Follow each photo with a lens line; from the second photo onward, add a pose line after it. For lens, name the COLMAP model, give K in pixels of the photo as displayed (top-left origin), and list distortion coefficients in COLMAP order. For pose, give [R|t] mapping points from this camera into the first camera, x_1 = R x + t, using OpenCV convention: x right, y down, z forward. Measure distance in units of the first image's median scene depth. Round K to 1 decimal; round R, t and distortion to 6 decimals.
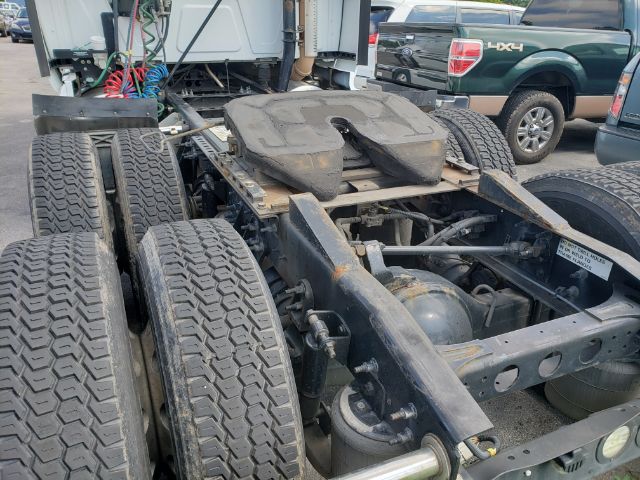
lens RADIAL K [[485.9, 0, 320.0], [0, 485.9, 240.0], [0, 0, 1]] dist [0.008131, 0.003487]
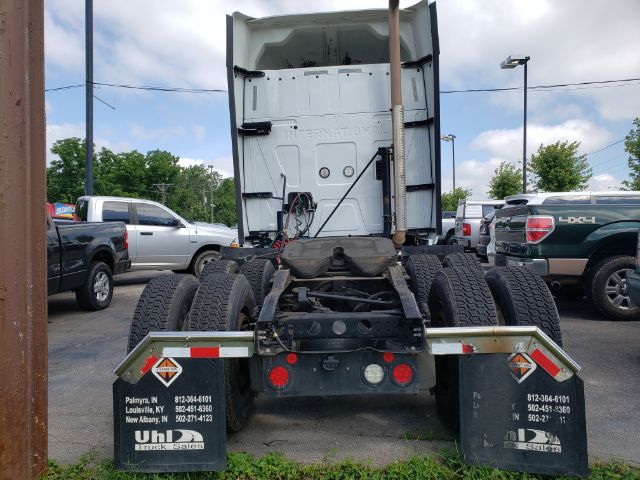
lens RADIAL K [[530.0, 0, 320.0], [0, 530.0, 240.0], [0, 0, 1]] dist [-0.044572, 0.001914]
pose [[0.879173, -0.037939, -0.474989, 0.441471], [-0.152910, 0.921643, -0.356642, 0.217436], [0.451301, 0.386181, 0.804482, -0.328975]]
